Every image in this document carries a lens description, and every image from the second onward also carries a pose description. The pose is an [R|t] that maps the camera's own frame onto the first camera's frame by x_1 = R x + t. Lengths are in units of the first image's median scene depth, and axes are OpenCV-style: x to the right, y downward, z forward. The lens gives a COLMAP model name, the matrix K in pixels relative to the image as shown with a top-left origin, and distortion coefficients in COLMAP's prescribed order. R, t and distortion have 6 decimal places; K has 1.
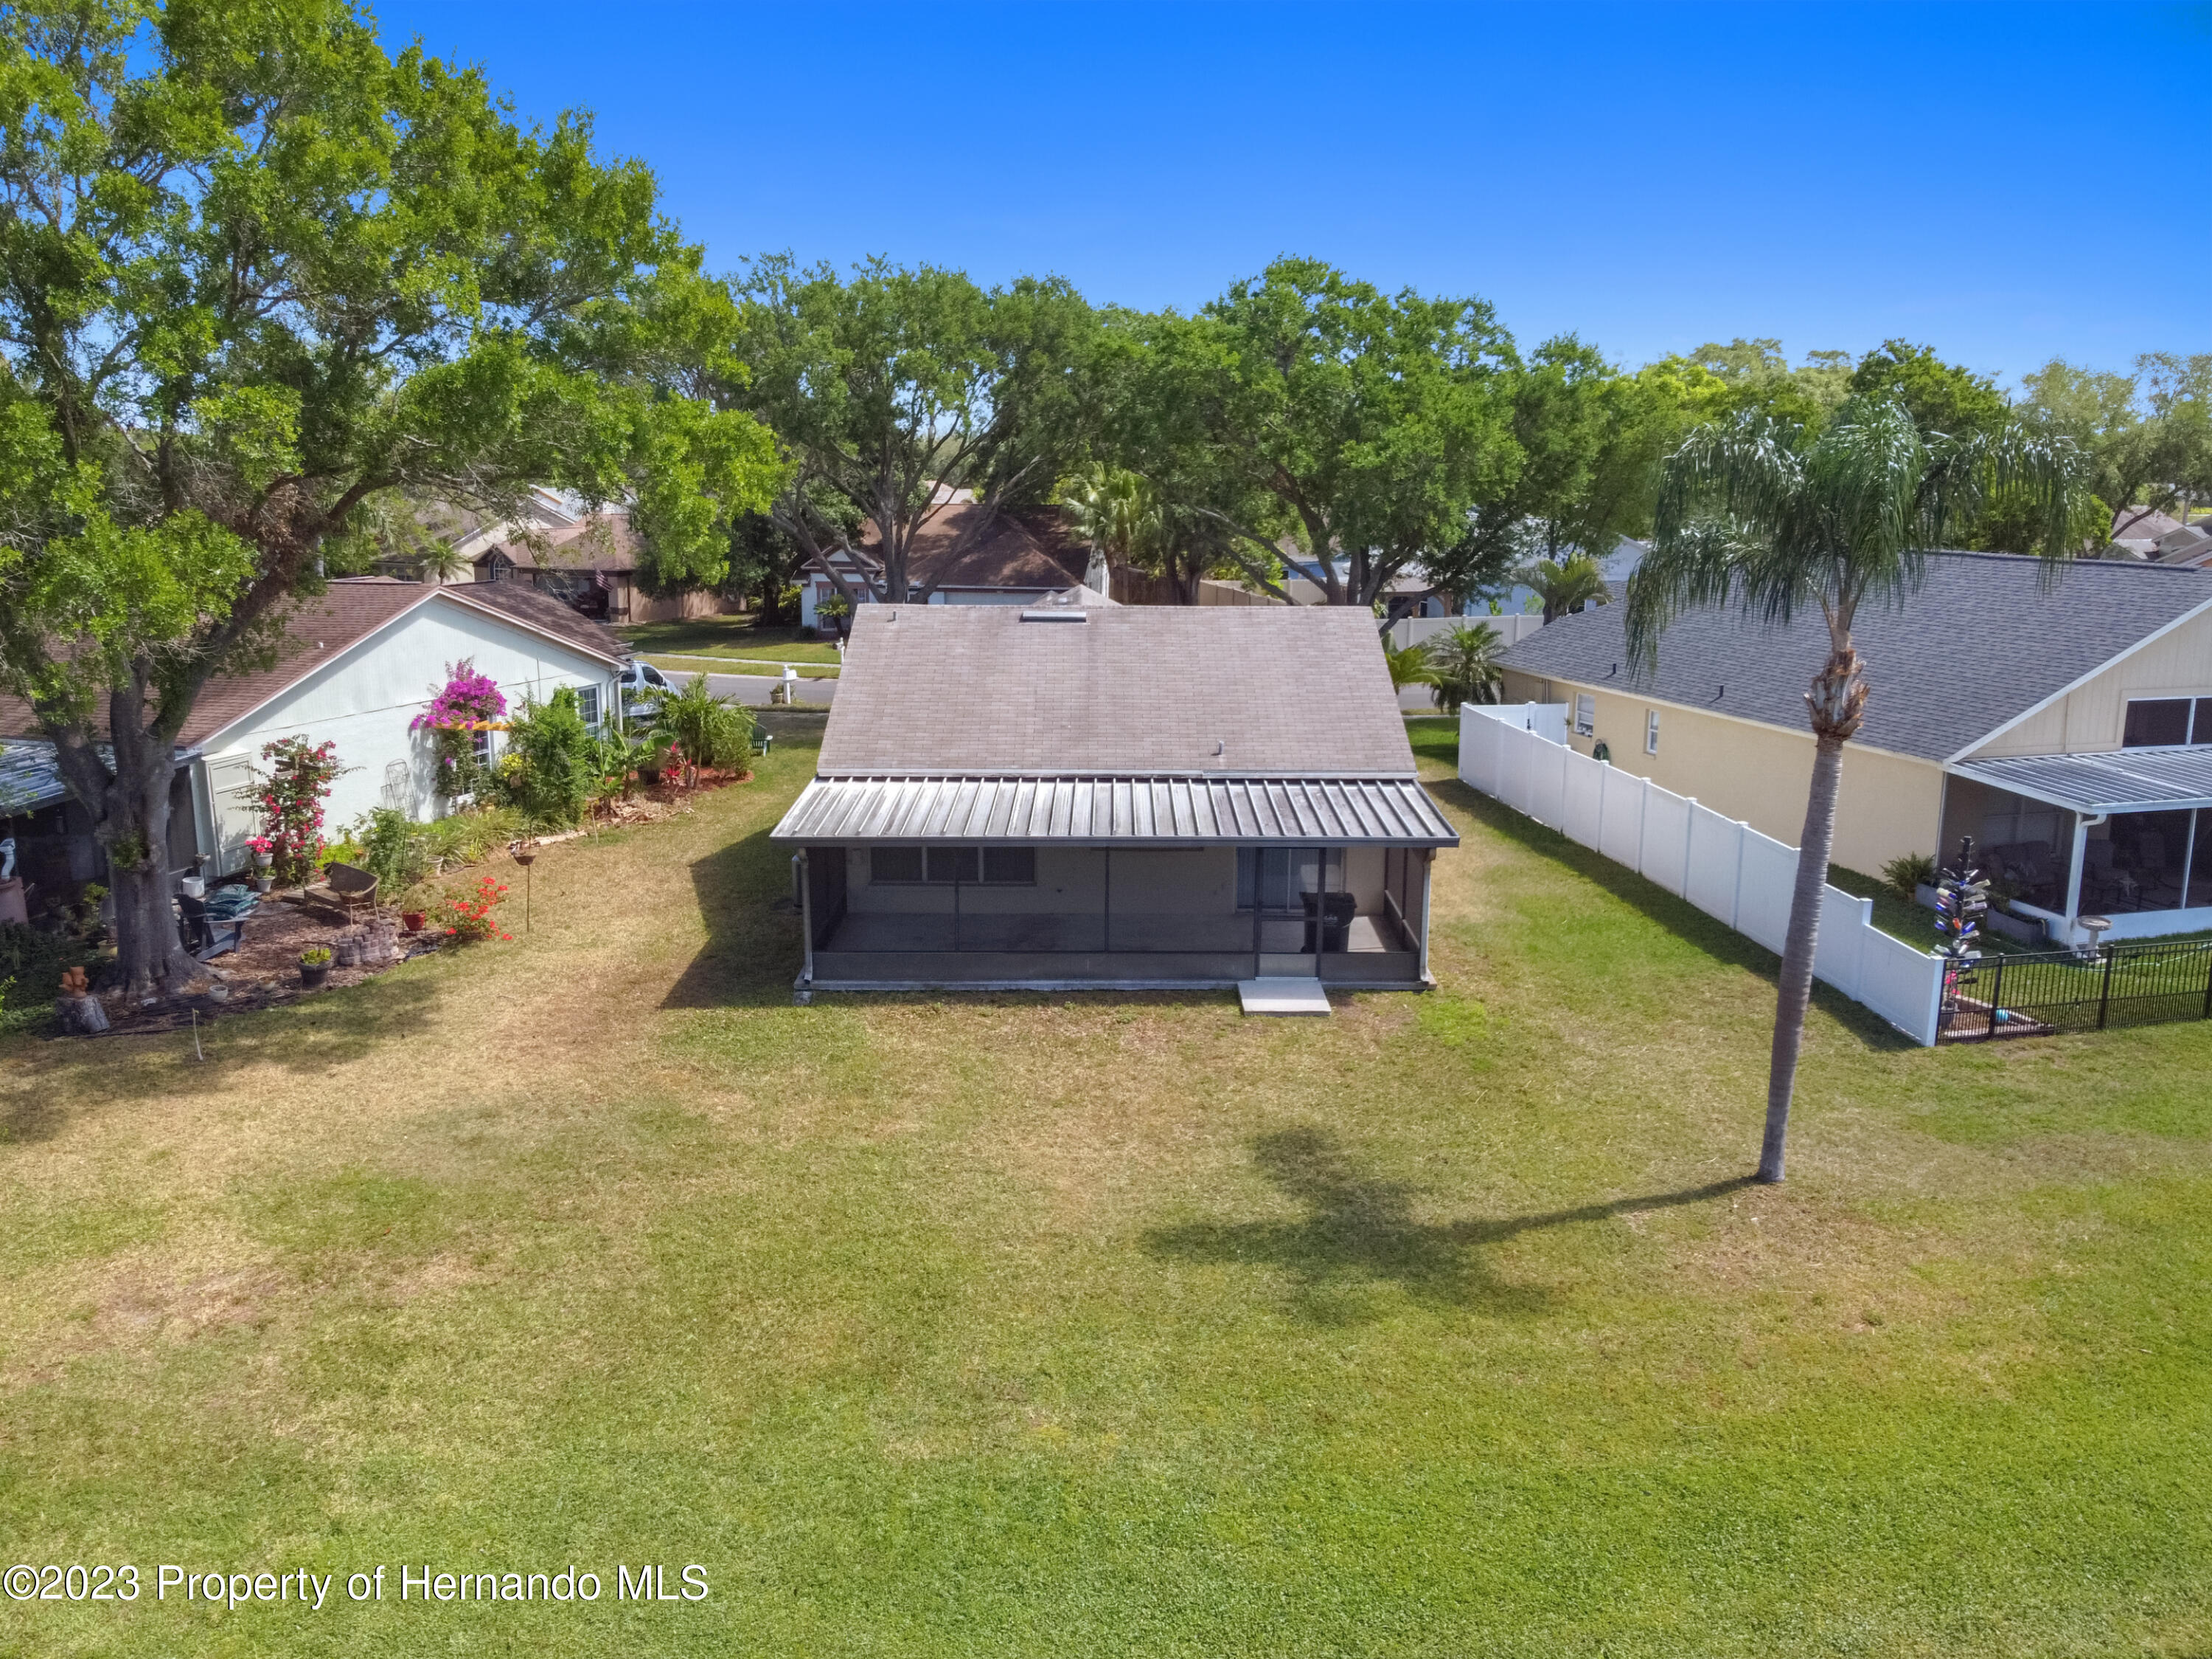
lens RADIAL K [[1731.7, 0, 1101.7], [0, 1731.7, 824.3], [0, 0, 1]] dist [-0.009736, -0.005380]
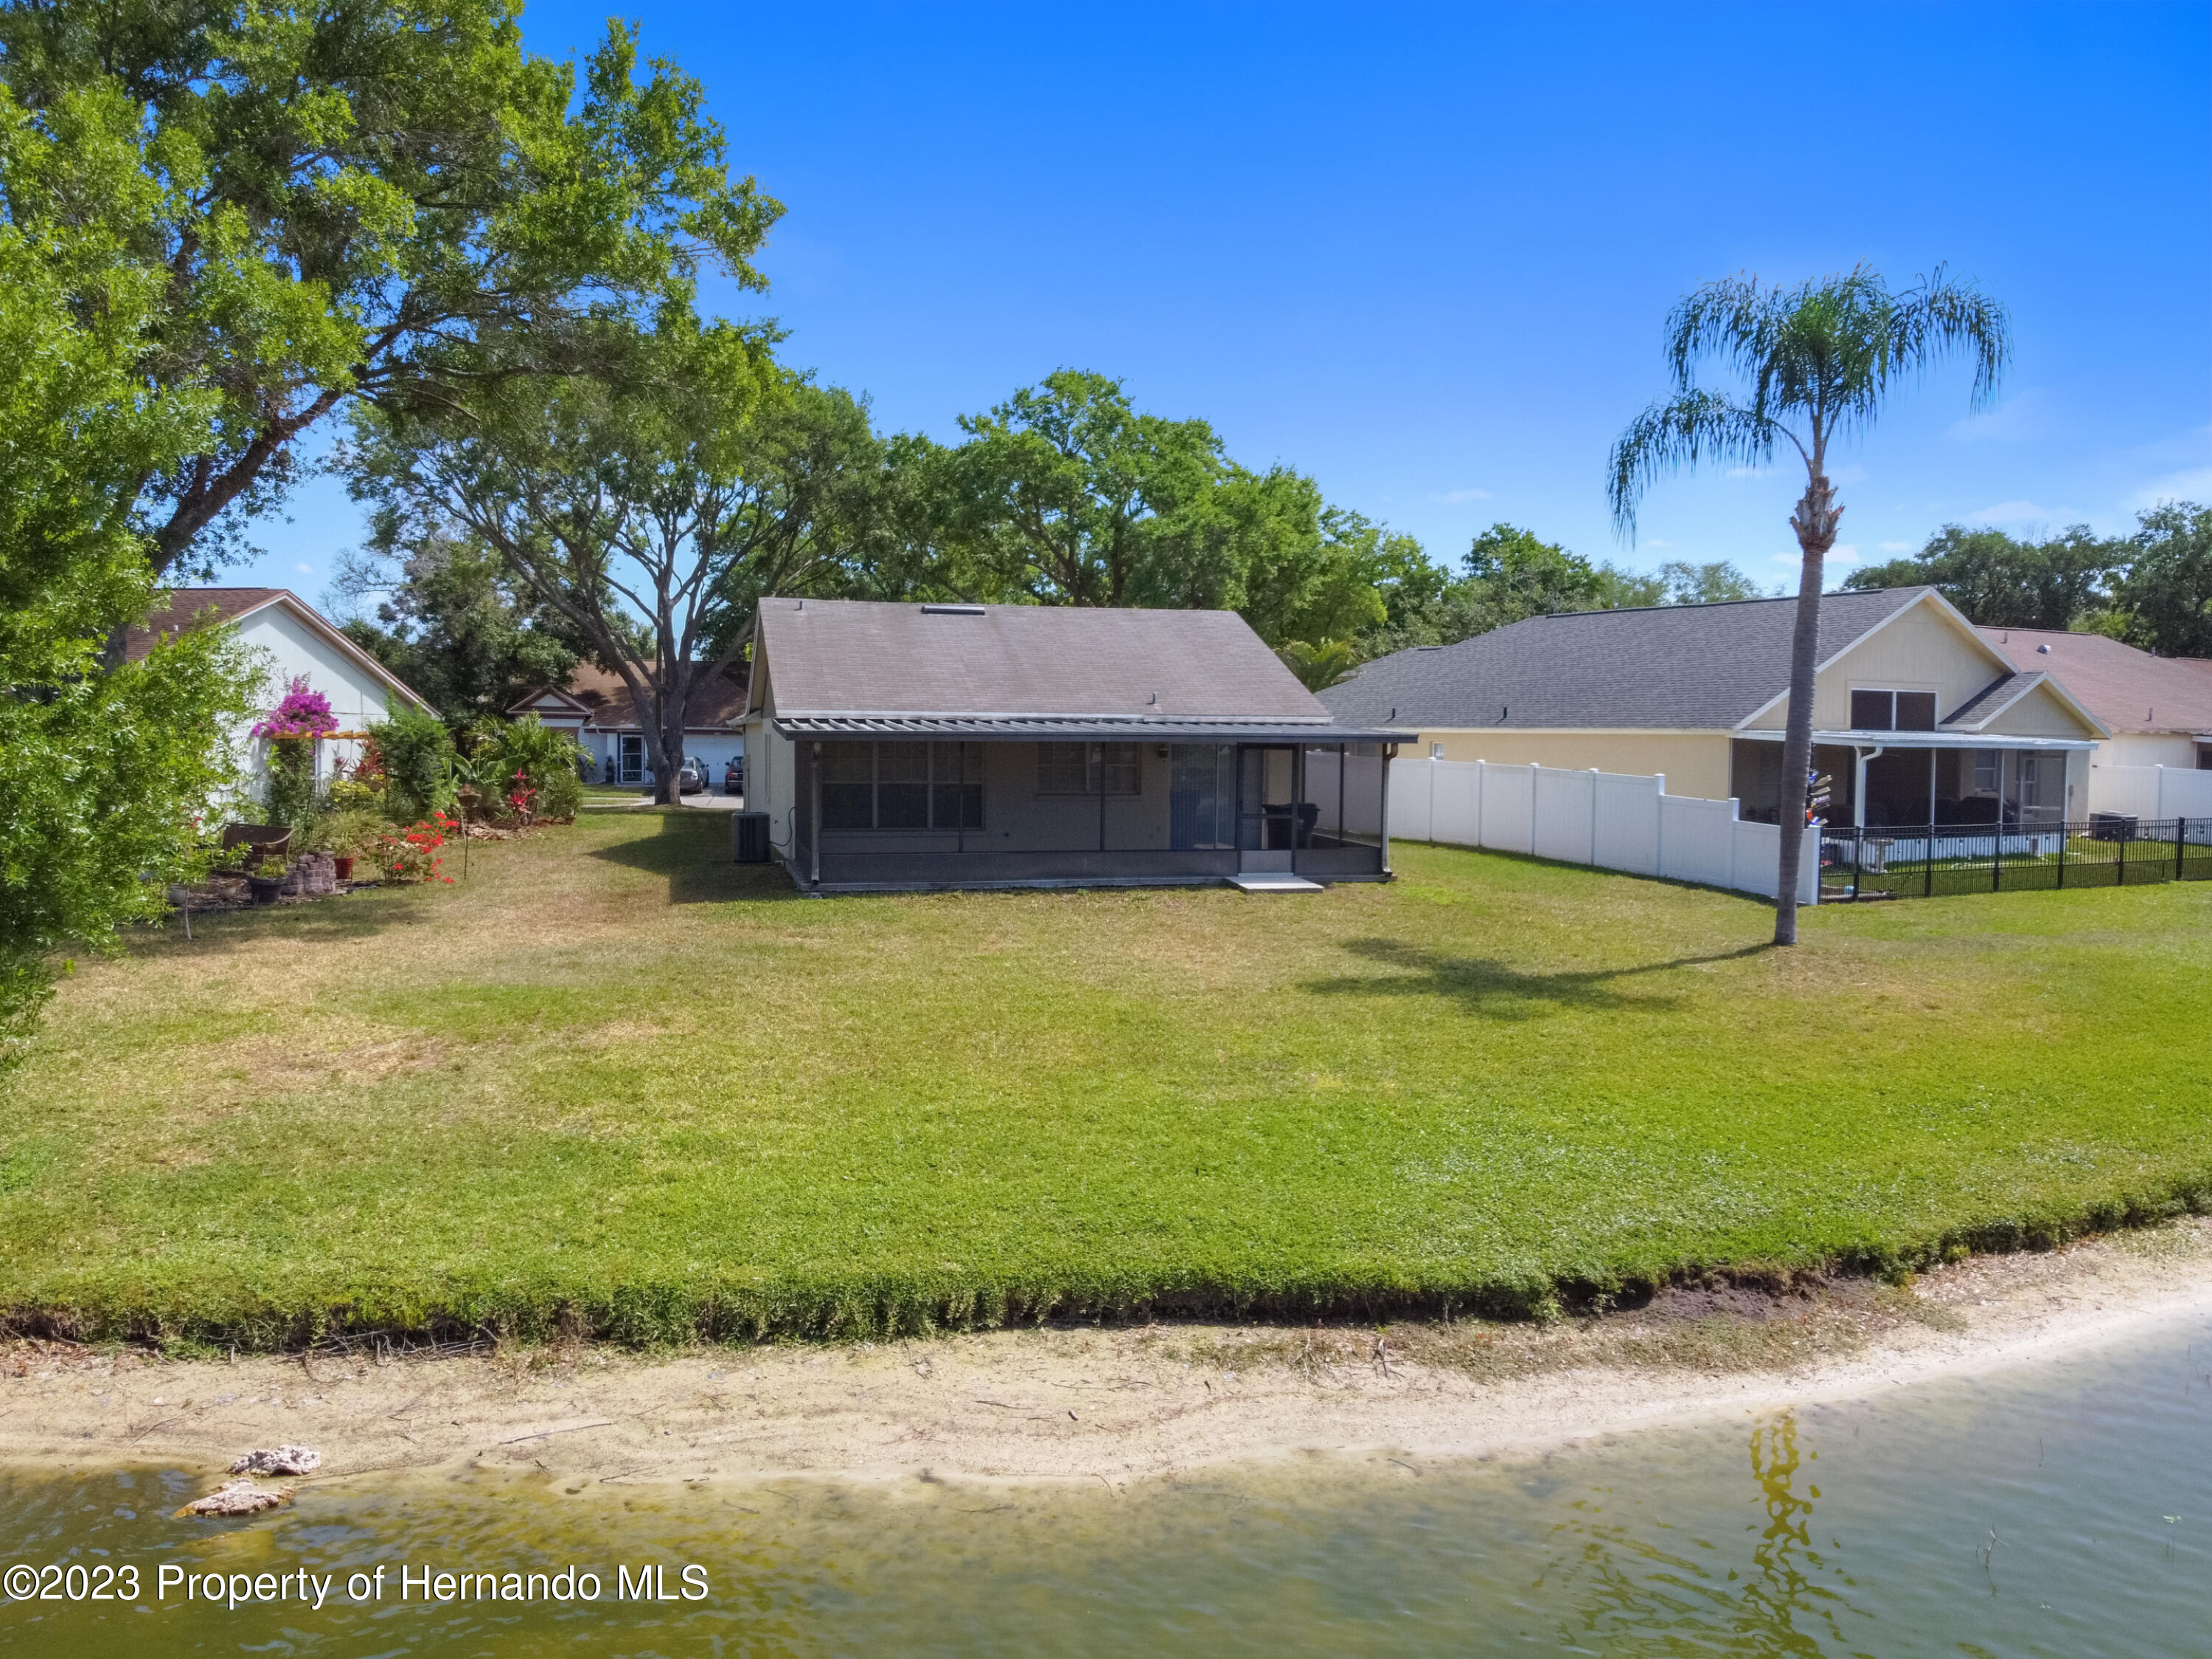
lens RADIAL K [[1672.0, 0, 1102.8], [0, 1672.0, 822.1], [0, 0, 1]] dist [-0.007938, -0.007195]
pose [[0.969338, -0.008339, 0.245590, -0.244367], [0.044168, 0.989060, -0.140745, 0.198476], [-0.241729, 0.147277, 0.959102, 0.029453]]
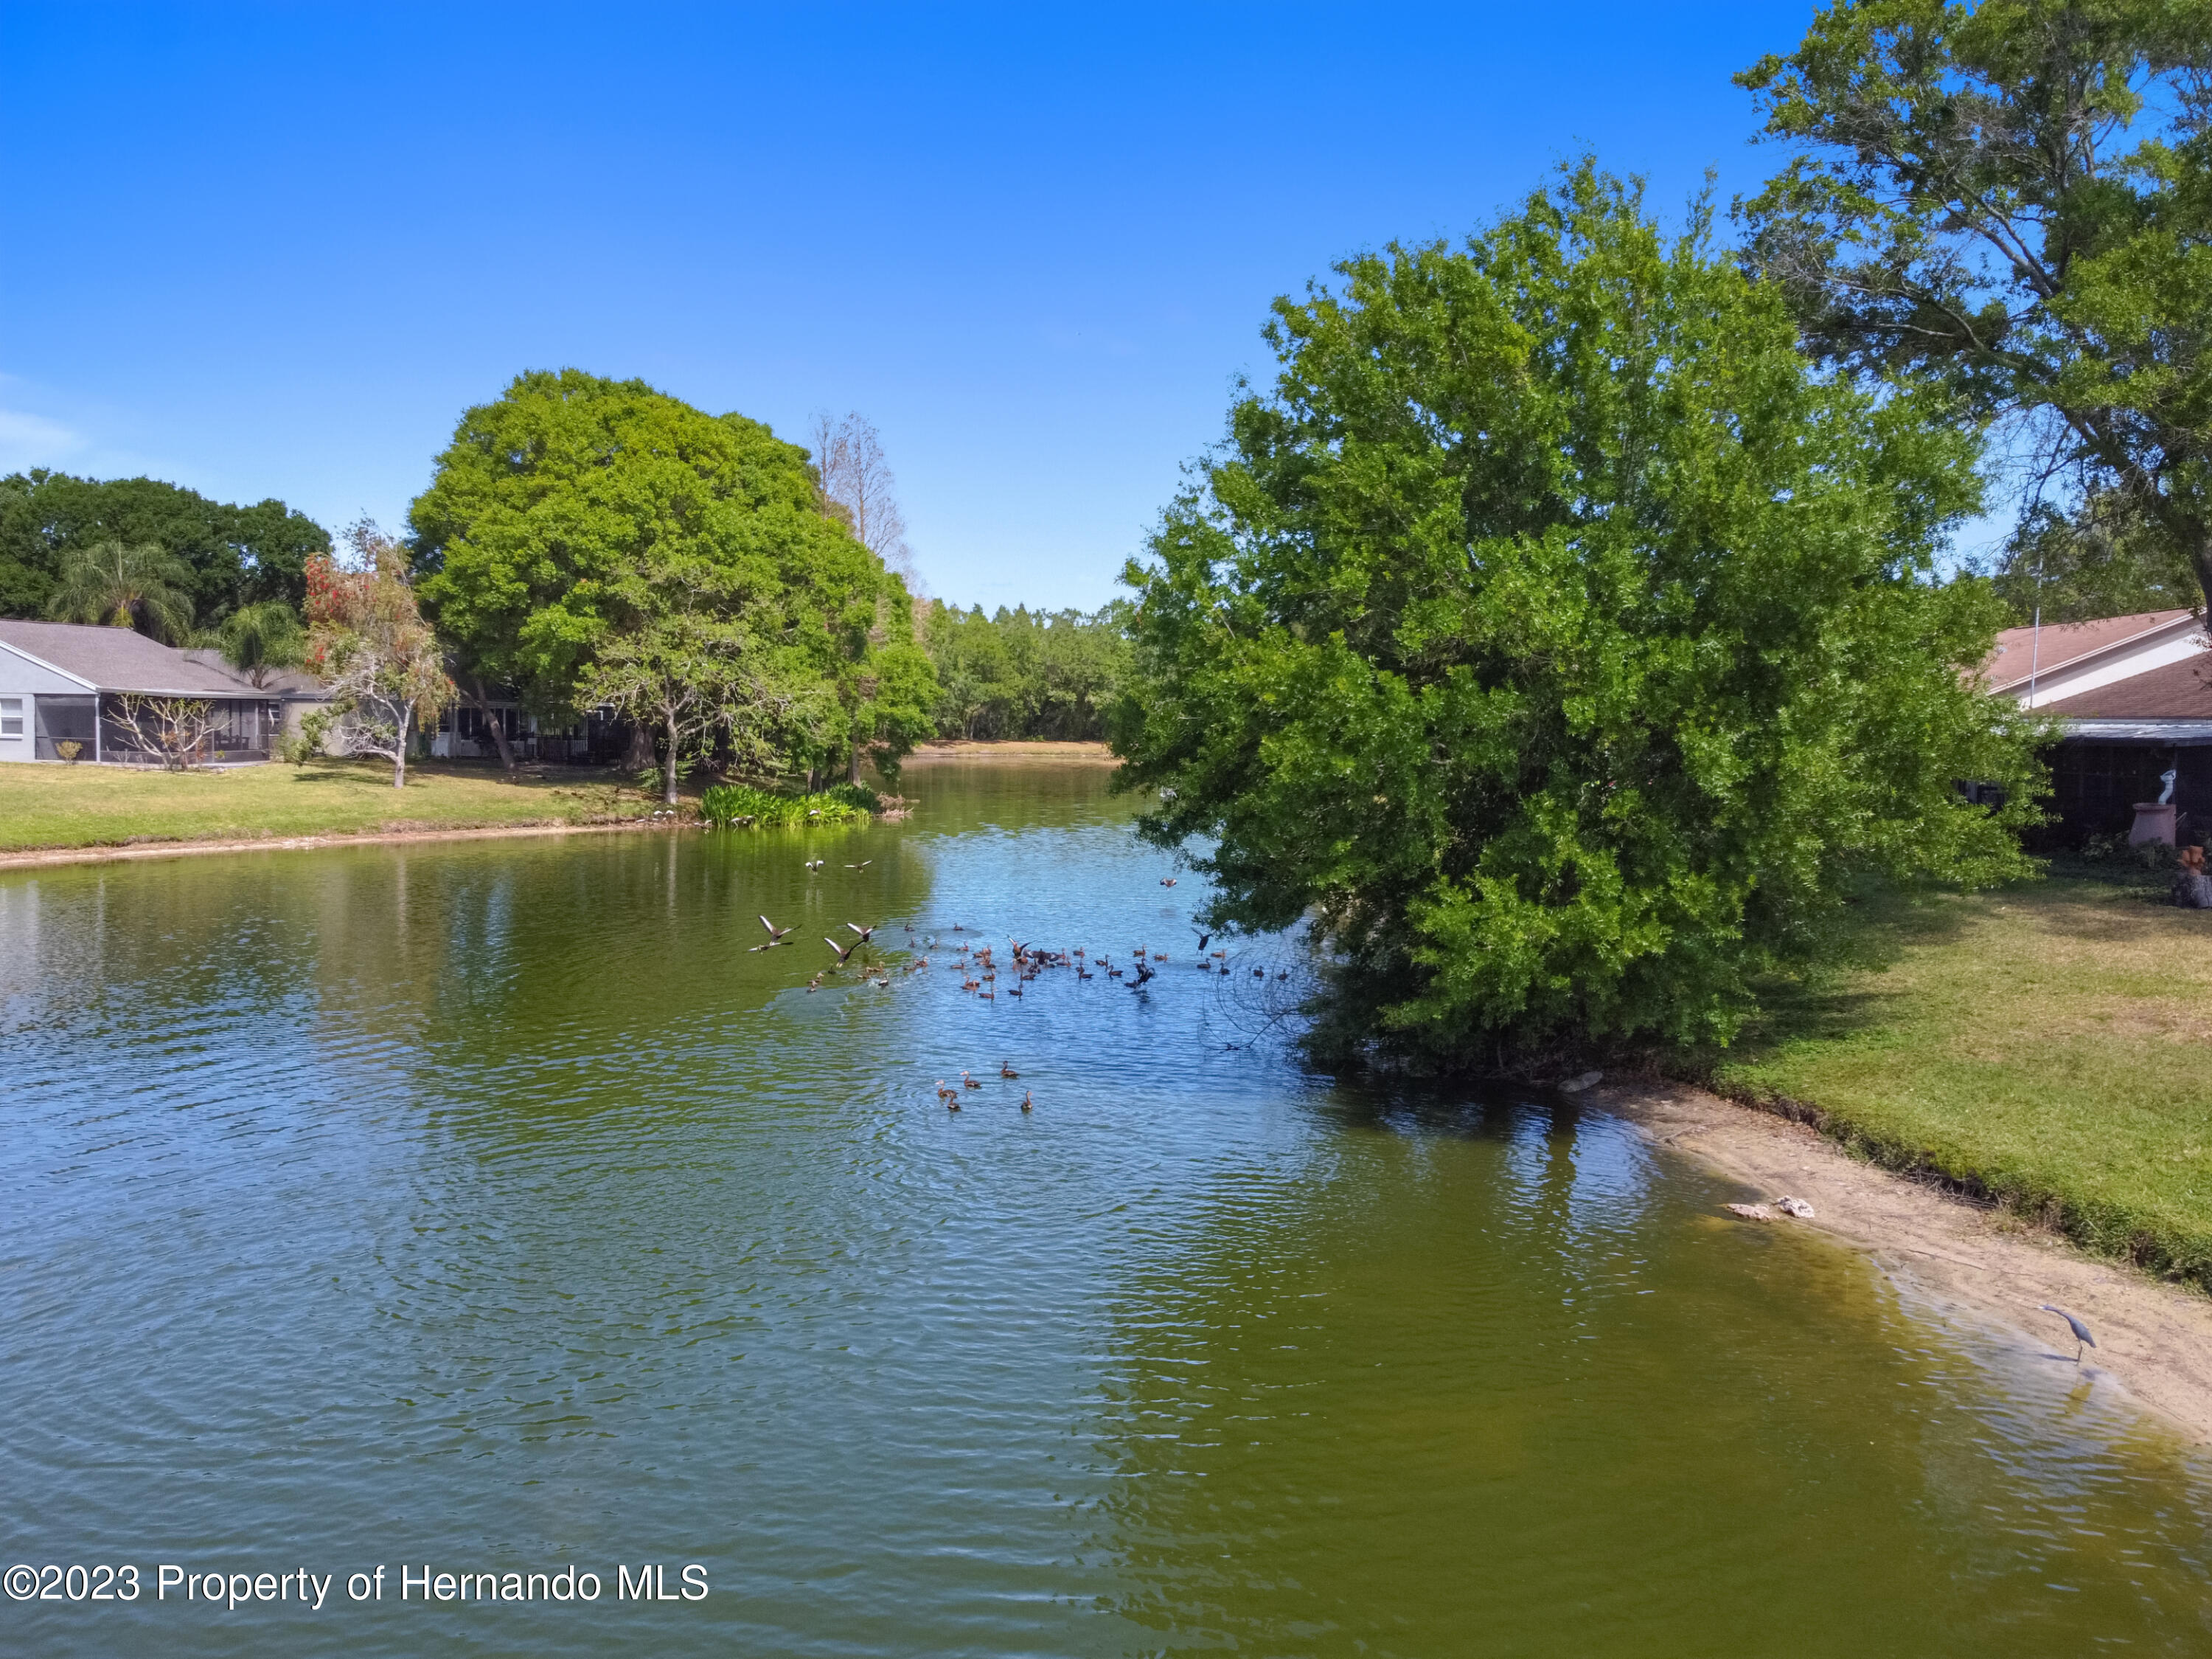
lens RADIAL K [[1672.0, 0, 1102.8], [0, 1672.0, 822.1], [0, 0, 1]] dist [-0.007938, -0.007195]
pose [[0.364901, 0.057238, -0.929285, 0.113181], [-0.197457, 0.980161, -0.017164, 0.205548], [0.909867, 0.189756, 0.368964, -0.007654]]
